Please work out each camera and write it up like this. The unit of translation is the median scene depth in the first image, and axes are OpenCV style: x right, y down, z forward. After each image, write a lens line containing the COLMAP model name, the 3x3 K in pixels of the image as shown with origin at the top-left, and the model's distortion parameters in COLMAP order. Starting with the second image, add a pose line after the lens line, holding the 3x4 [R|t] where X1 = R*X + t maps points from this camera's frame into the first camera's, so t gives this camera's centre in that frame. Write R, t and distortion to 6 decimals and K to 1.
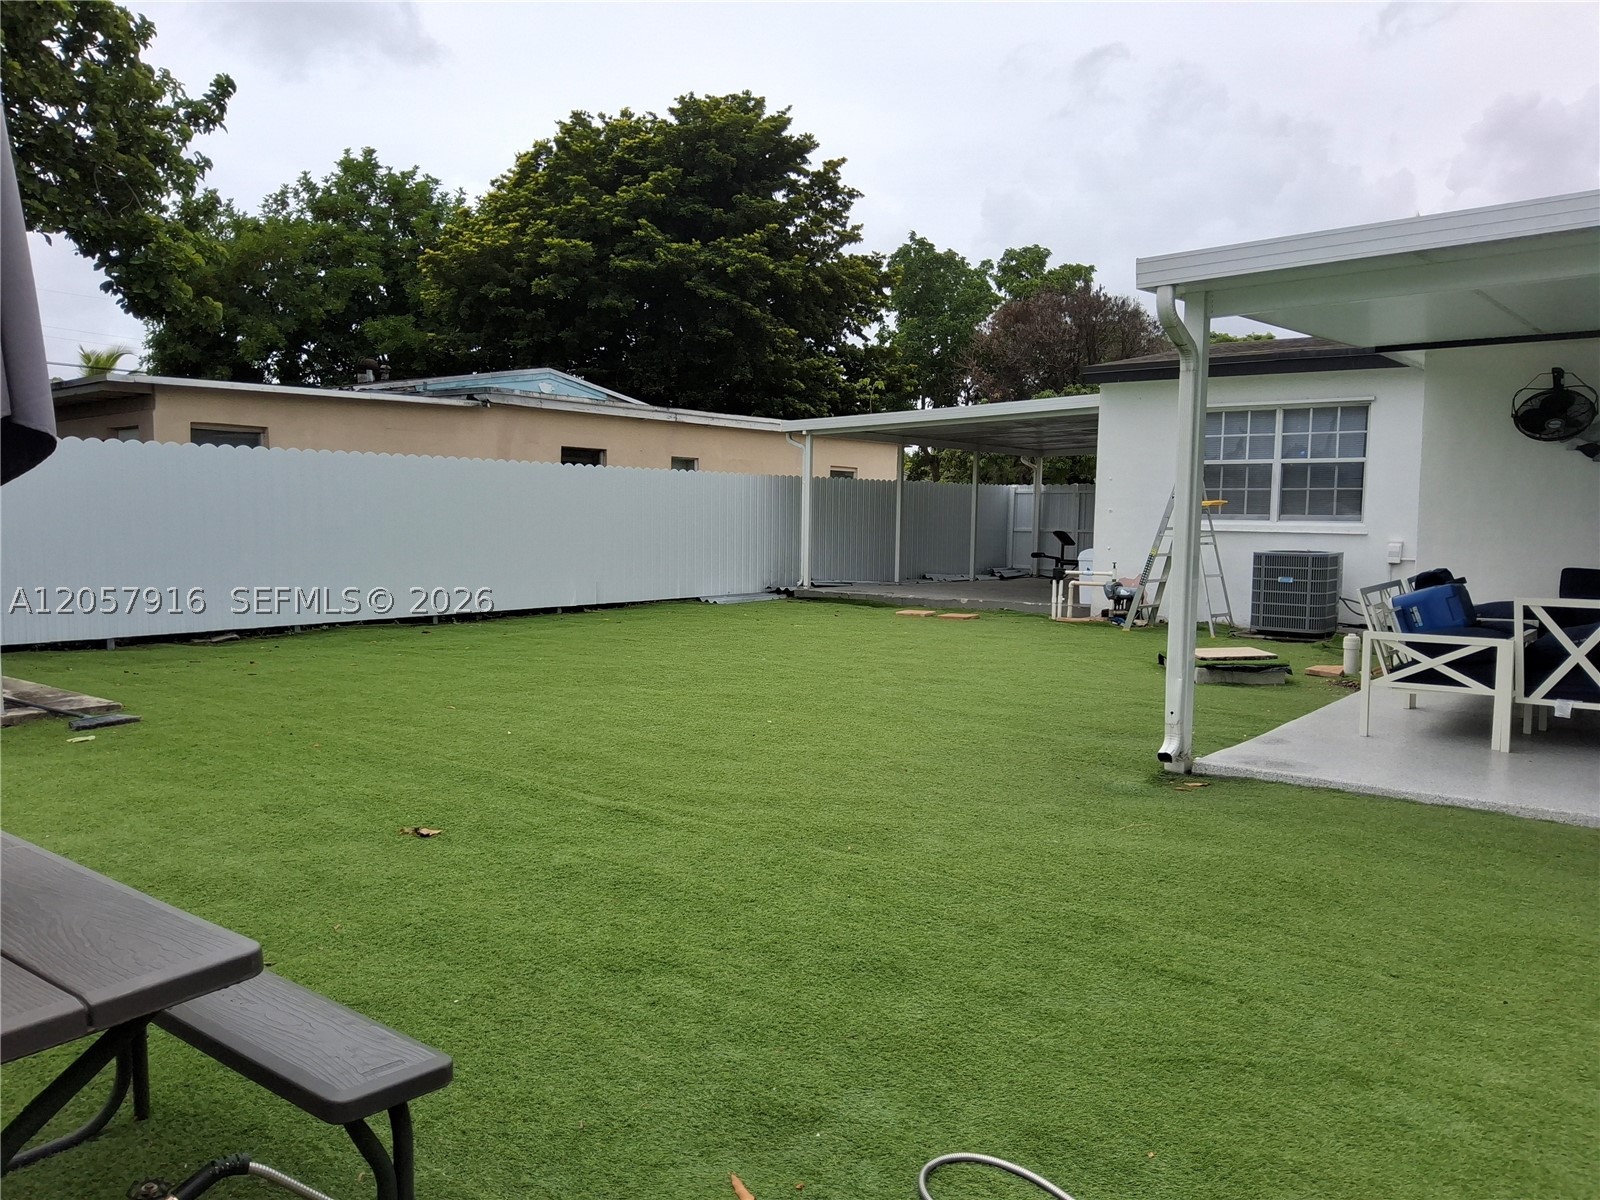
lens RADIAL K [[1154.9, 0, 800.0], [0, 1154.9, 600.0], [0, 0, 1]] dist [0.046725, -0.000031]
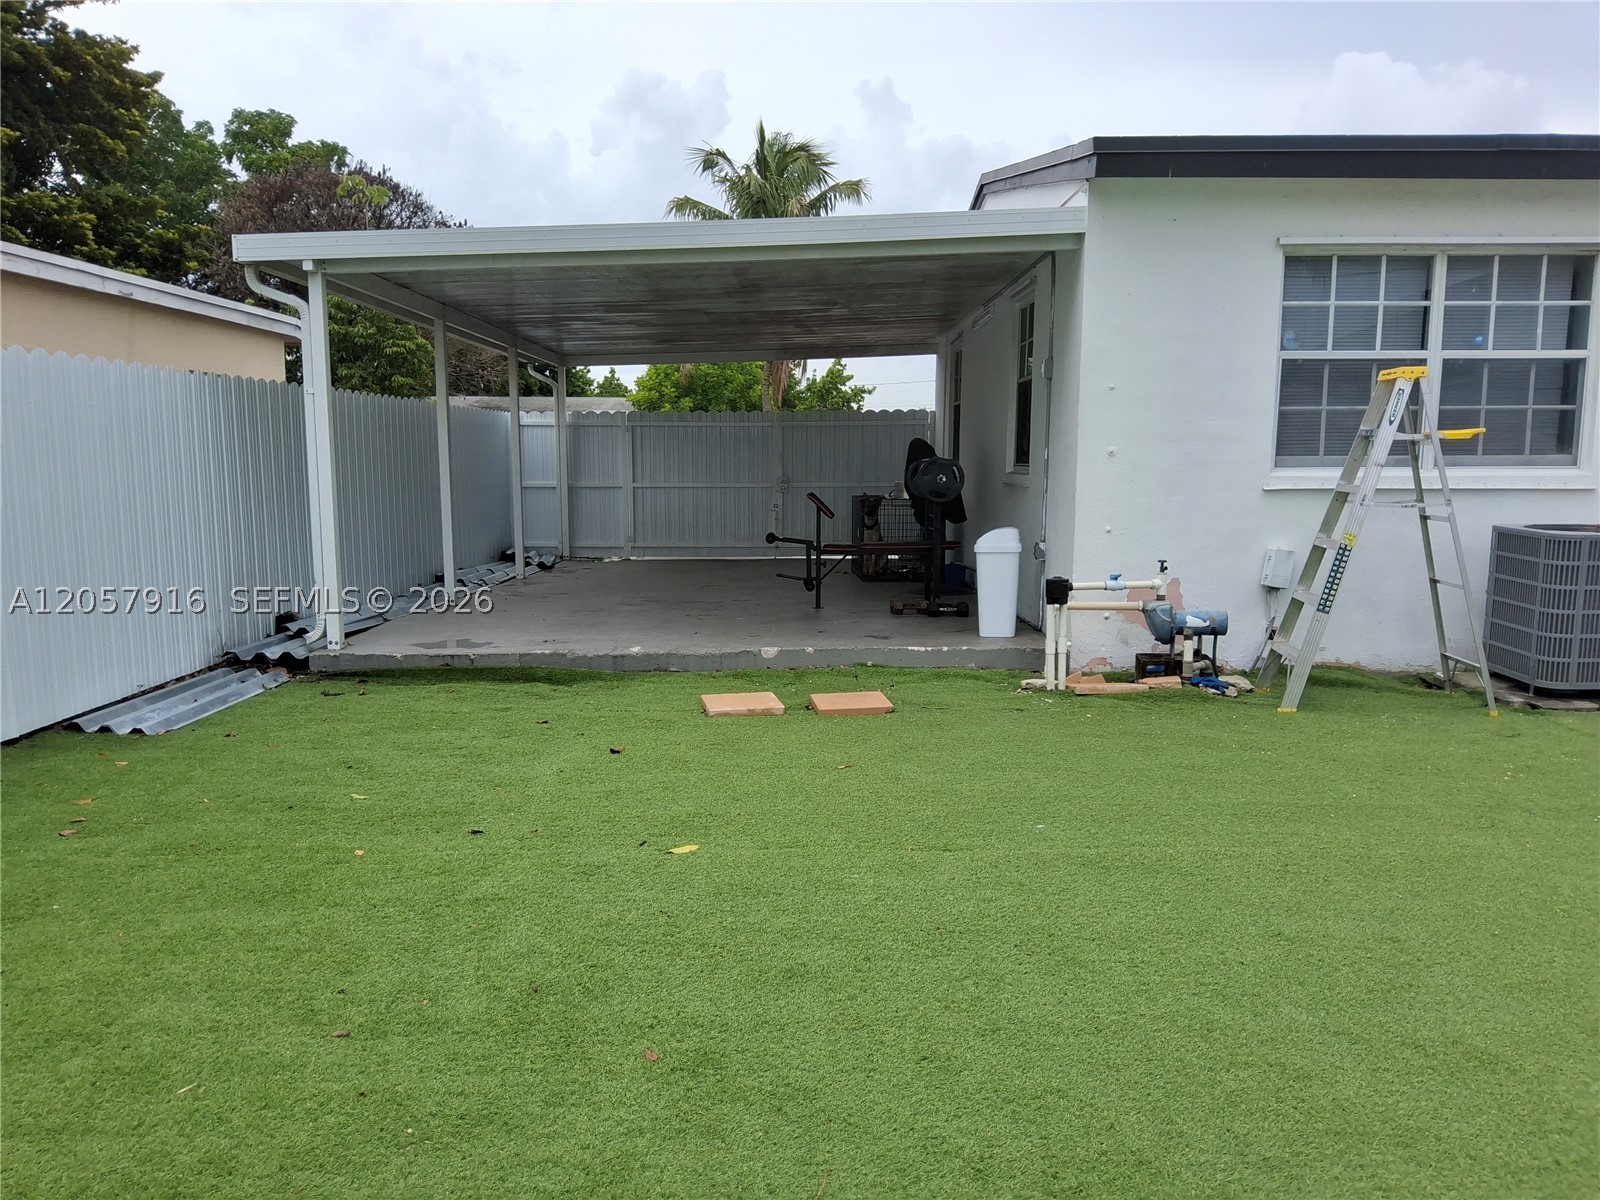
lens RADIAL K [[1171.6, 0, 800.0], [0, 1171.6, 600.0], [0, 0, 1]] dist [0.097921, -0.172559]
pose [[0.788504, -0.091702, 0.608155, -0.121629], [0.061192, 0.995613, 0.070787, -0.047351], [-0.611978, -0.018601, 0.790656, 0.556154]]
